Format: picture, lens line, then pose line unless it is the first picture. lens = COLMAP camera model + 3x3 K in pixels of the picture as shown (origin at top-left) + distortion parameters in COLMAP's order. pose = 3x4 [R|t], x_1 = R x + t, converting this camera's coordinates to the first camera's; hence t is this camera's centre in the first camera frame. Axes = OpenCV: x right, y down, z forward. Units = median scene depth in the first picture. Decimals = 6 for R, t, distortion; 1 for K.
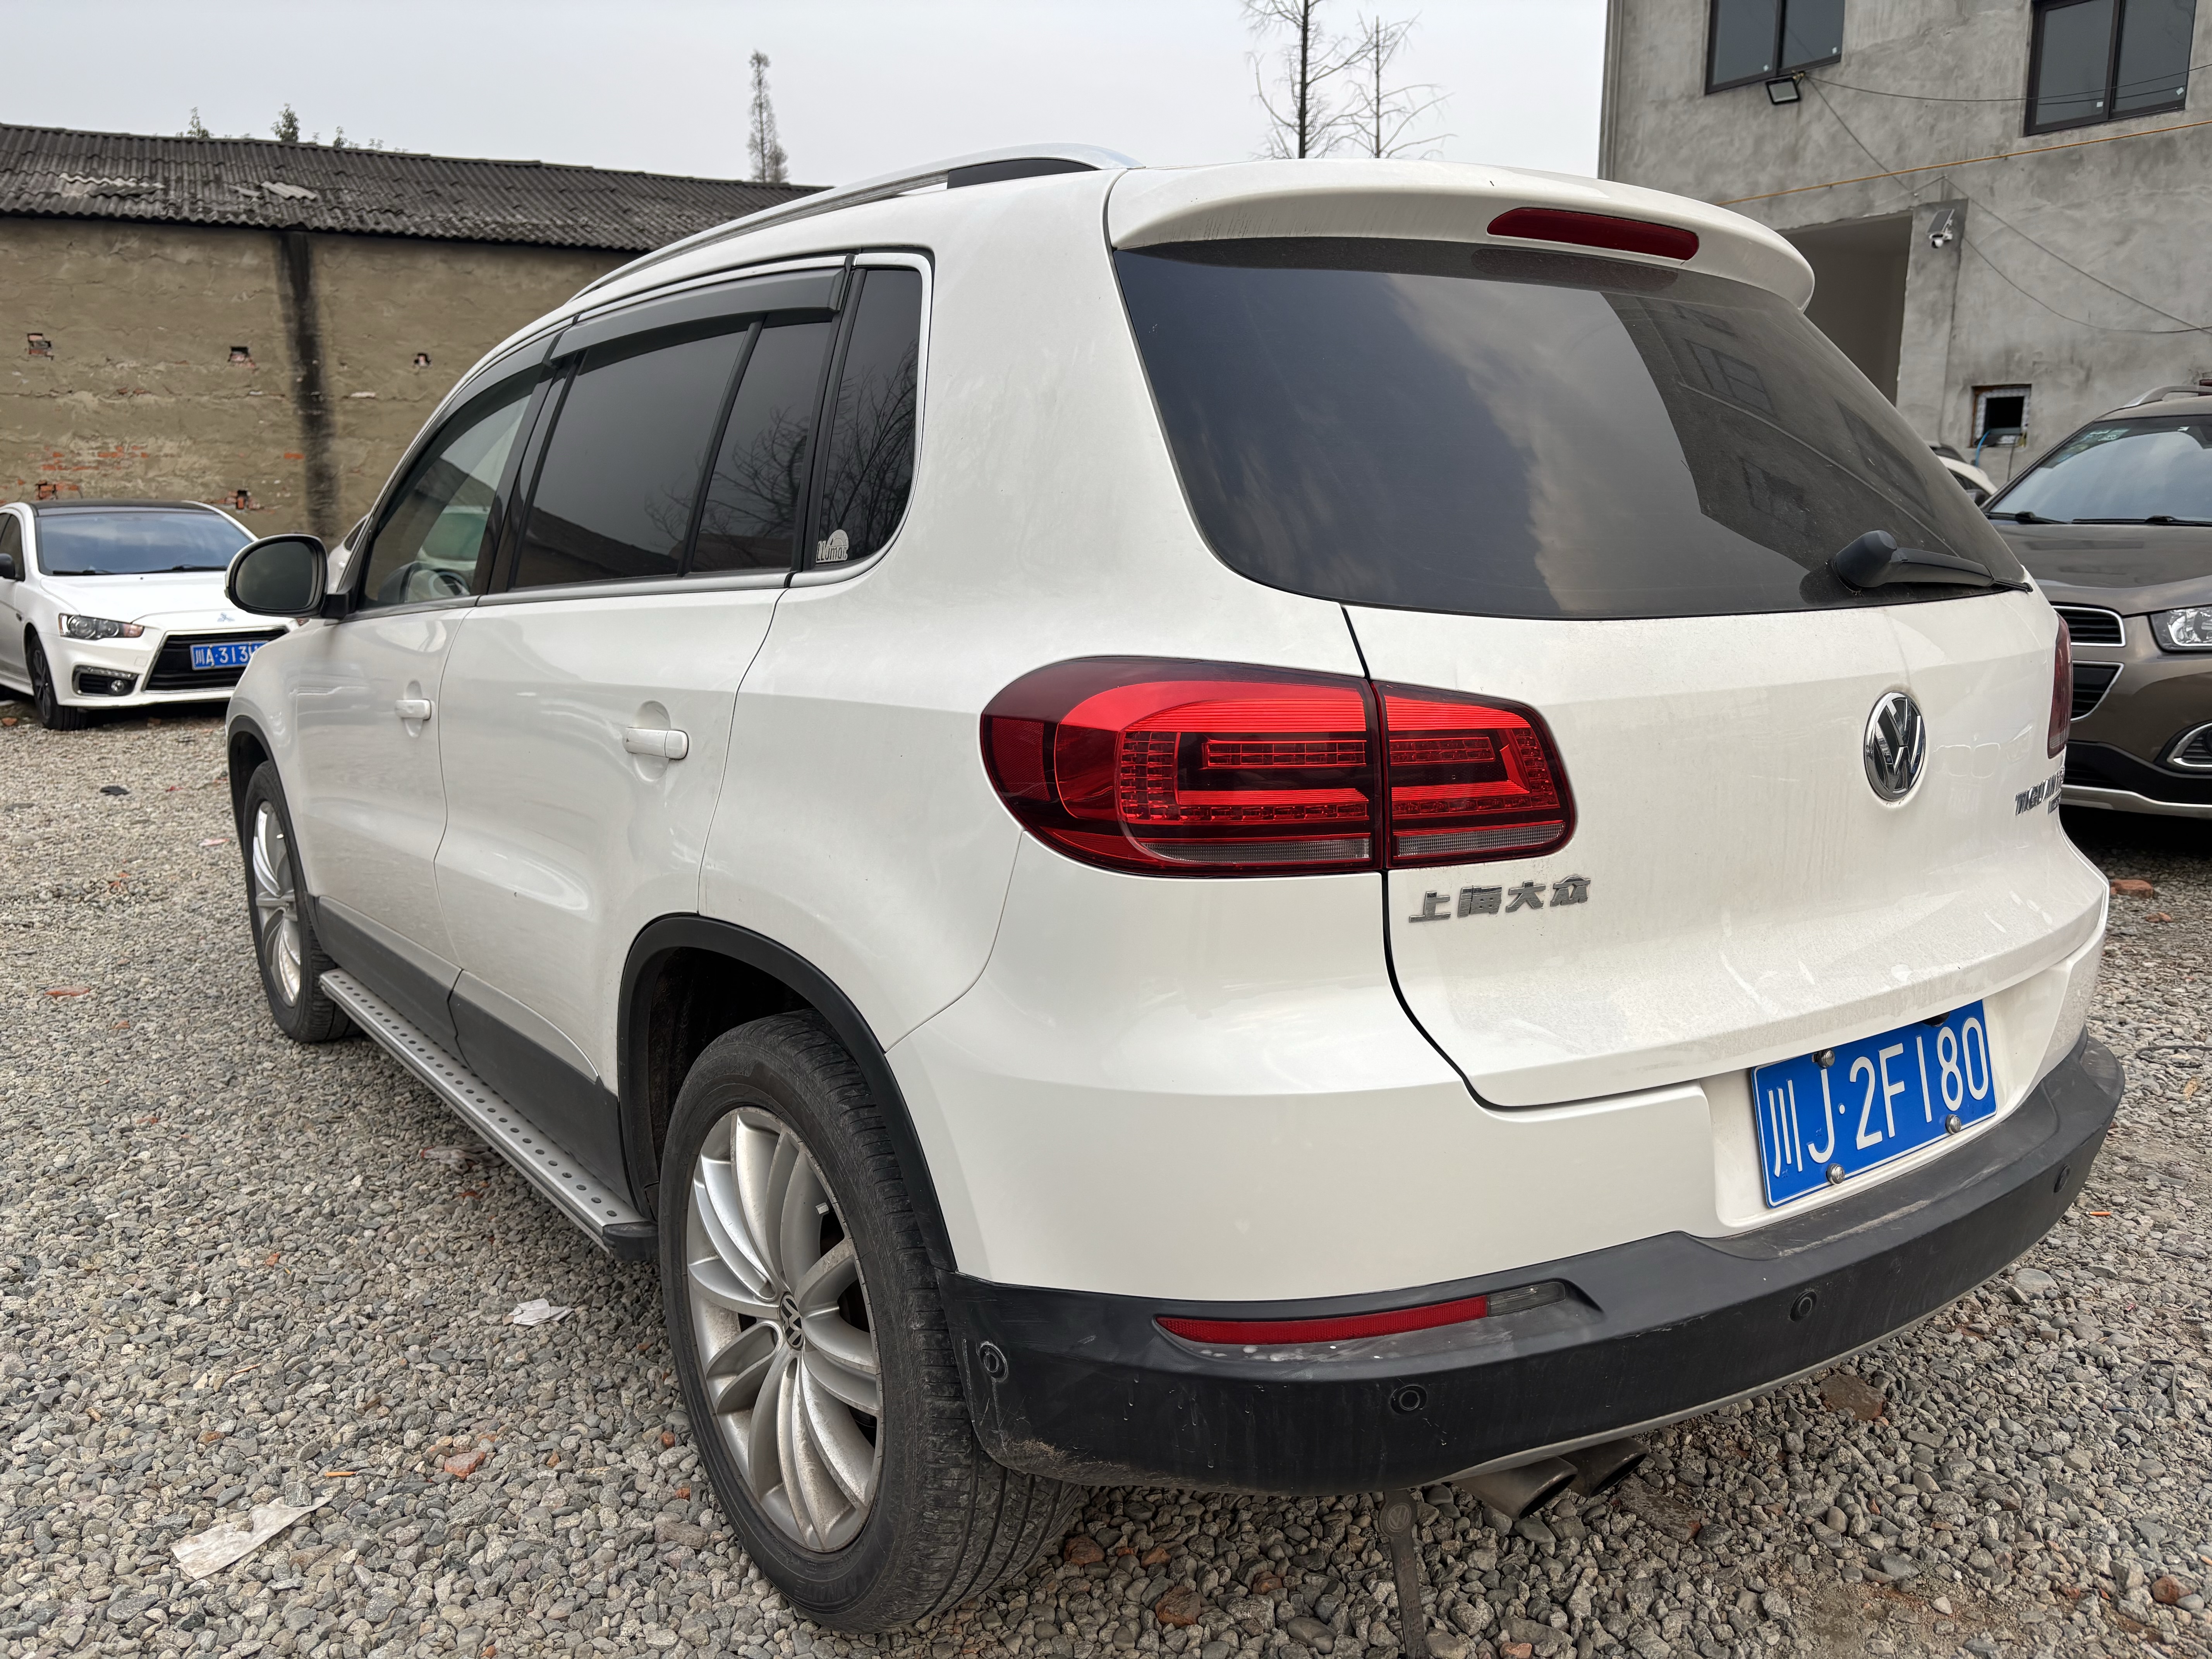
lens RADIAL K [[1661.6, 0, 1106.0], [0, 1661.6, 829.5], [0, 0, 1]] dist [0.035983, -0.034548]
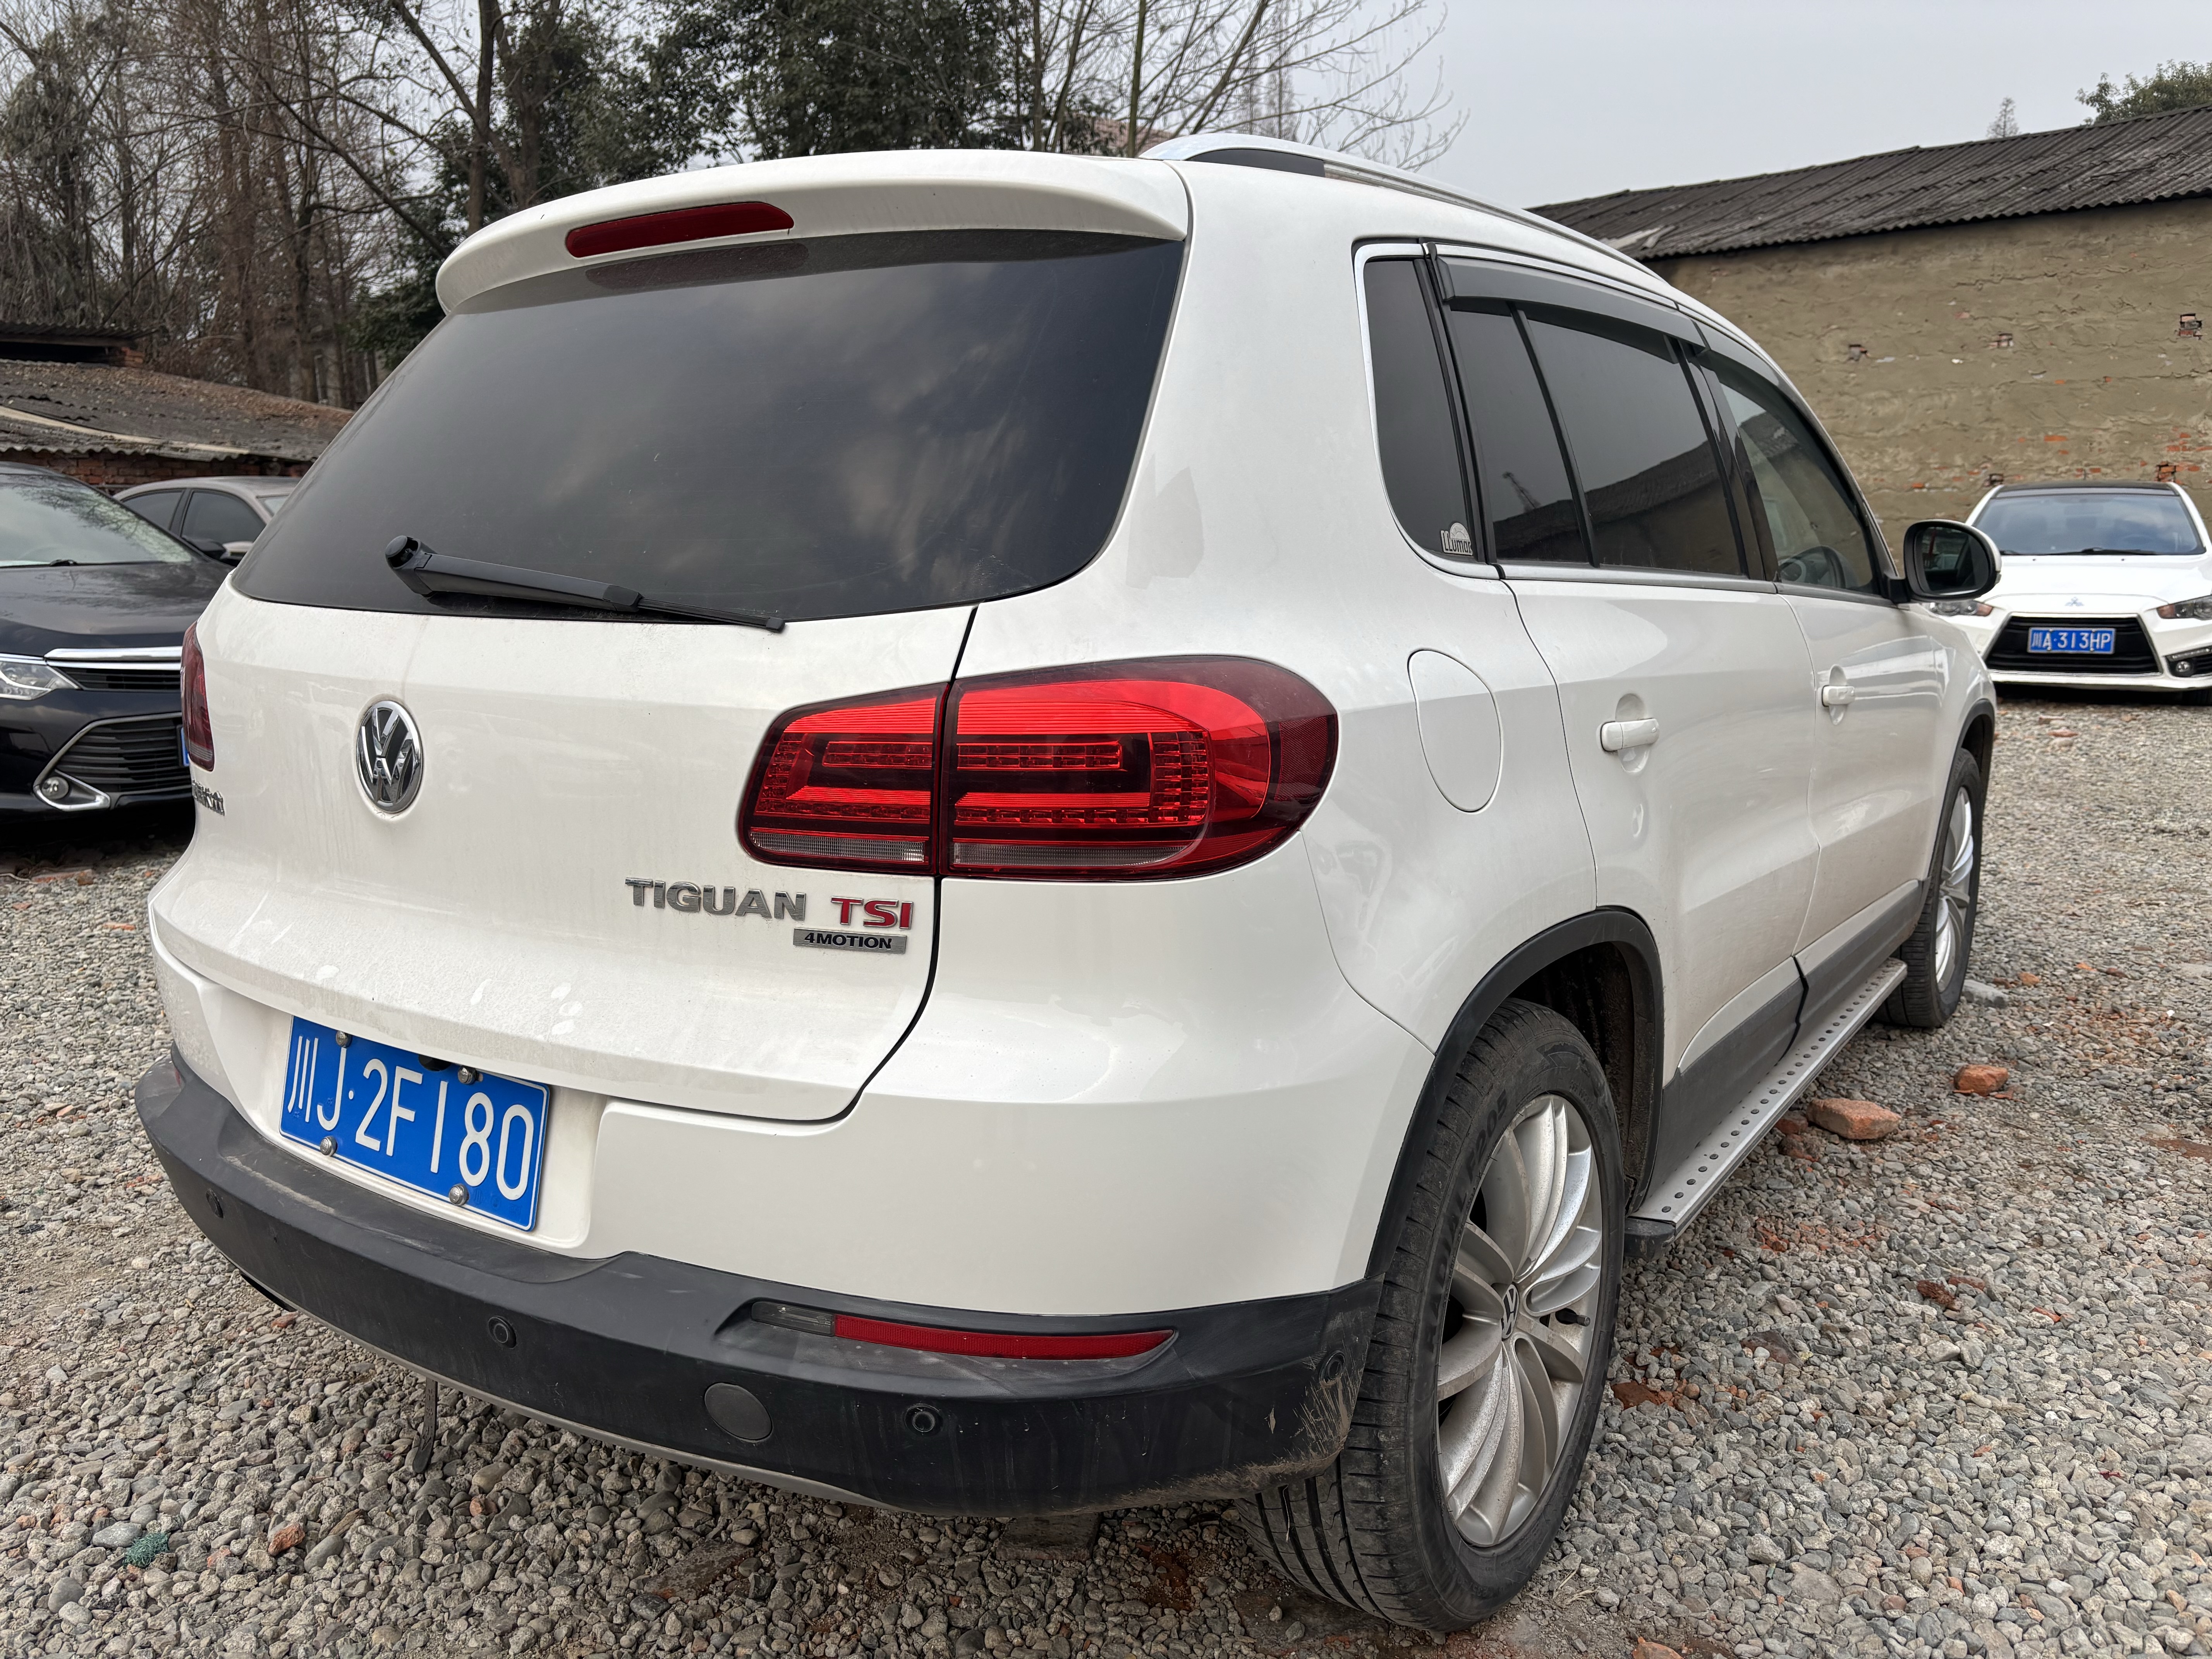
lens RADIAL K [[1647.4, 0, 1101.1], [0, 1647.4, 815.5], [0, 0, 1]] dist [0.042640, -0.042123]
pose [[0.313858, 0.177247, -0.932779, 1.530100], [-0.172175, 0.976758, 0.127671, -0.214107], [0.933729, 0.120530, 0.337081, 1.080353]]
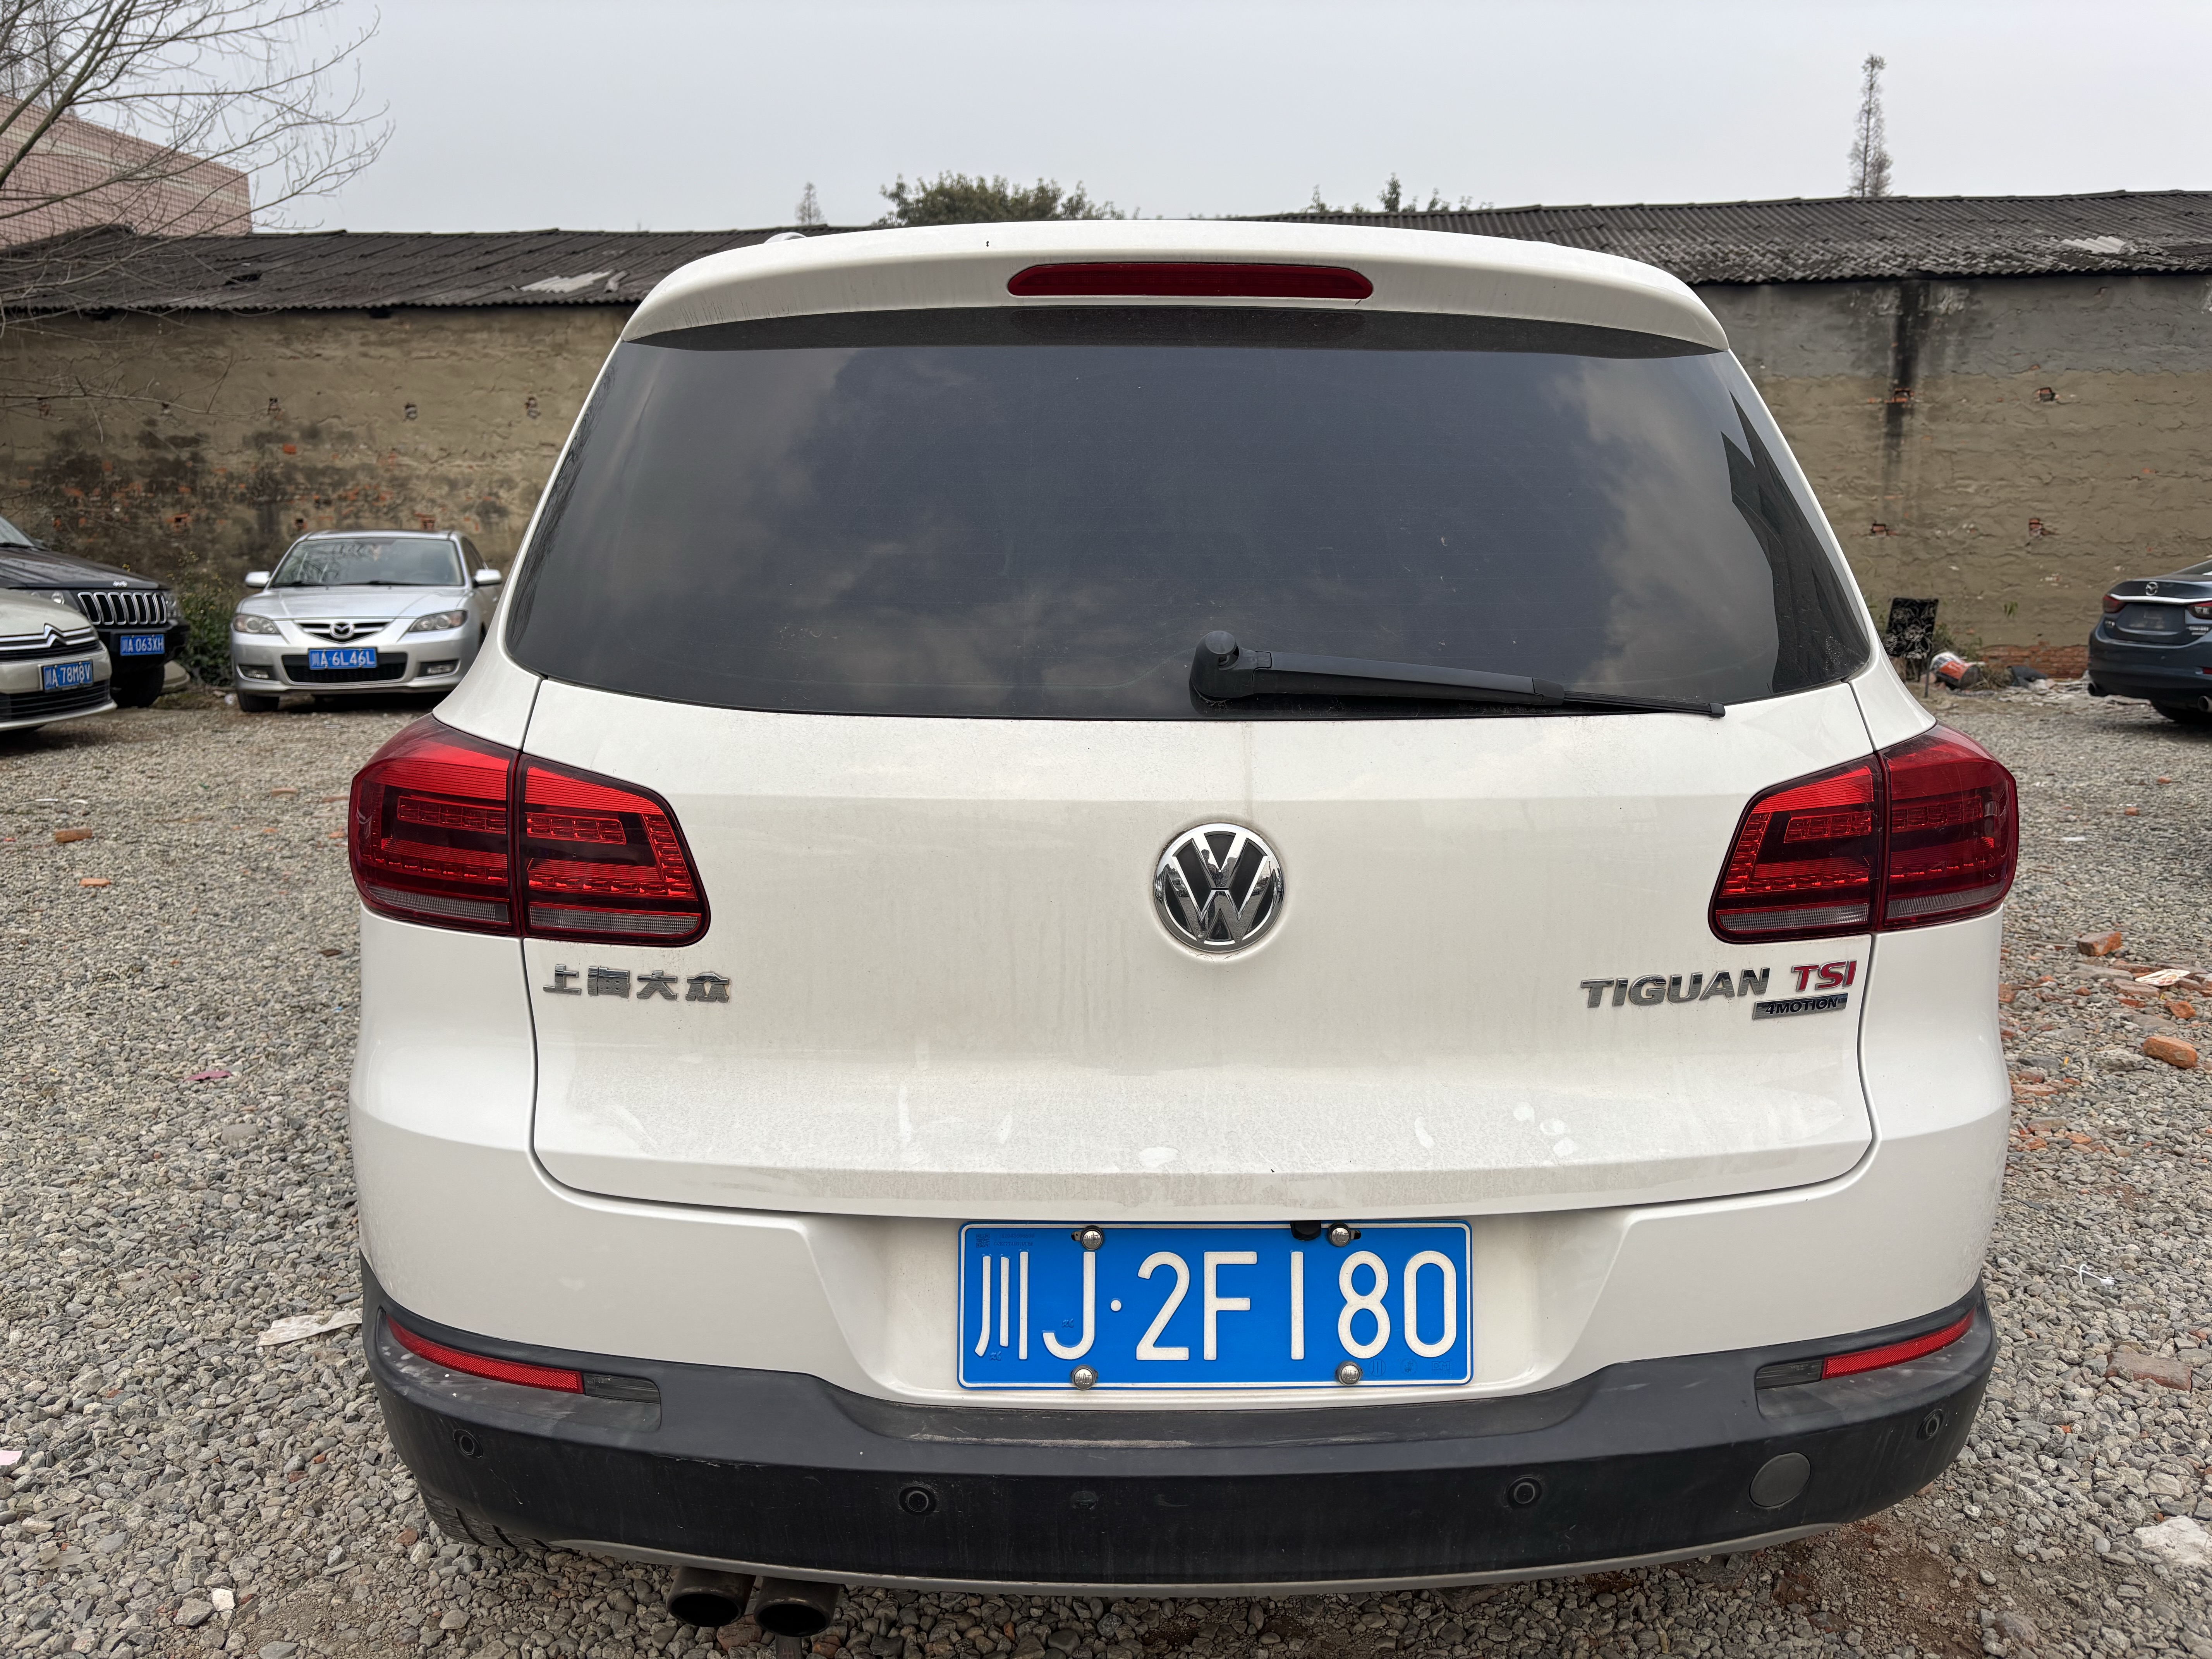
lens RADIAL K [[1661.6, 0, 1106.0], [0, 1661.6, 829.5], [0, 0, 1]] dist [0.035983, -0.034548]
pose [[0.822346, 0.105057, -0.559204, 0.895278], [-0.114737, 0.993235, 0.017870, -0.088158], [0.557299, 0.049466, 0.828837, 0.288741]]
